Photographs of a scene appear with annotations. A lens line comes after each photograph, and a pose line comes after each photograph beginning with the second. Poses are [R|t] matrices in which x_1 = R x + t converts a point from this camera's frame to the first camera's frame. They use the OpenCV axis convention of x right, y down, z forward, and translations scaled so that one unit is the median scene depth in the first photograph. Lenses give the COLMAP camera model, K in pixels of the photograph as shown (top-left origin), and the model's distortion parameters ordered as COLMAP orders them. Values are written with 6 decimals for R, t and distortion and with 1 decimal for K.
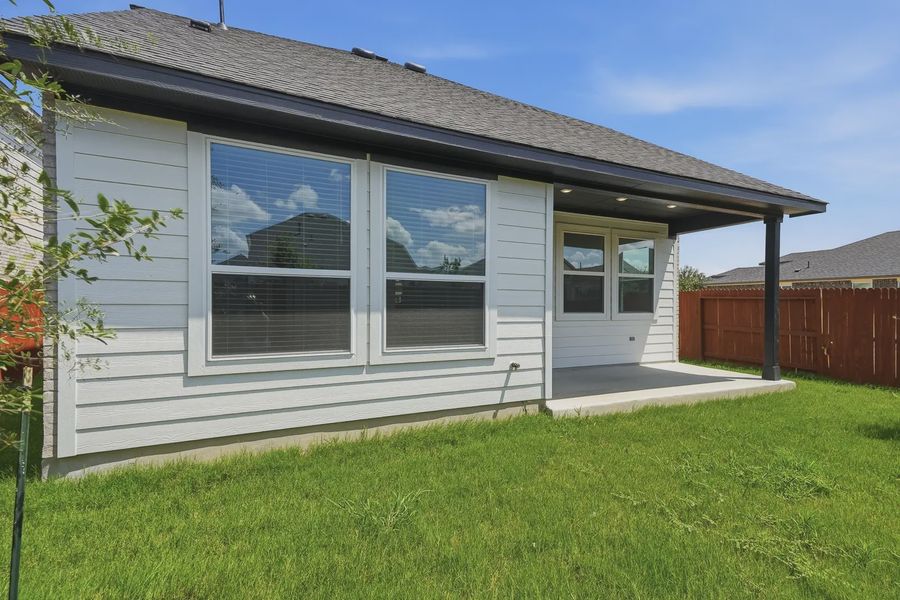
lens RADIAL K [[407.5, 0, 450.8], [0, 407.5, 305.9], [0, 0, 1]] dist [0.062499, -0.019394]
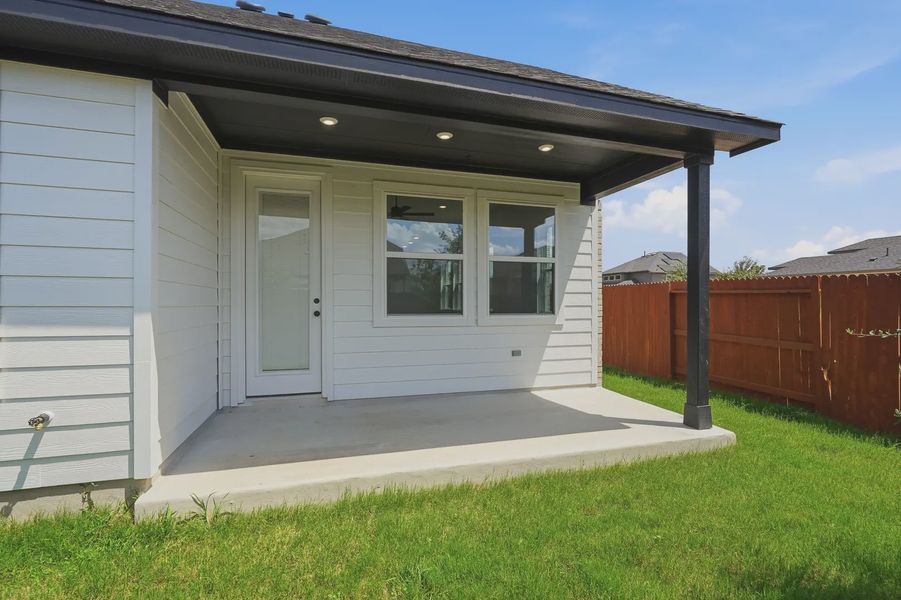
lens RADIAL K [[414.4, 0, 451.3], [0, 414.4, 302.3], [0, 0, 1]] dist [-0.005640, 0.000407]
pose [[0.989664, -0.003284, -0.143371, 0.687485], [0.002796, 0.999990, -0.003602, -0.001712], [0.143381, 0.003164, 0.989662, 0.502669]]
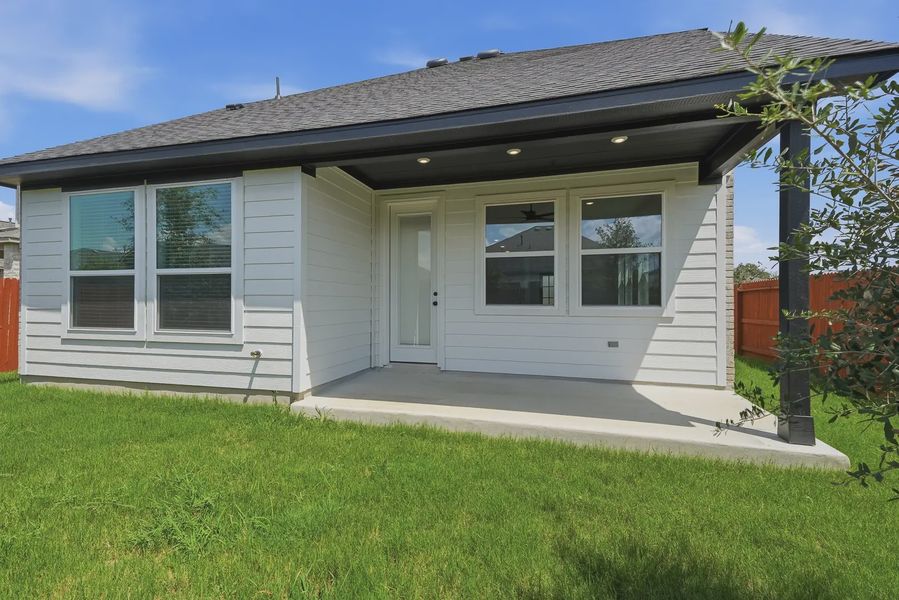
lens RADIAL K [[406.6, 0, 447.5], [0, 406.6, 297.8], [0, 0, 1]] dist [0.052667, -0.018668]
pose [[0.750532, -0.010202, -0.660756, 1.084022], [0.001003, 0.999897, -0.014298, 0.020386], [0.660834, 0.010068, 0.750465, 0.497290]]
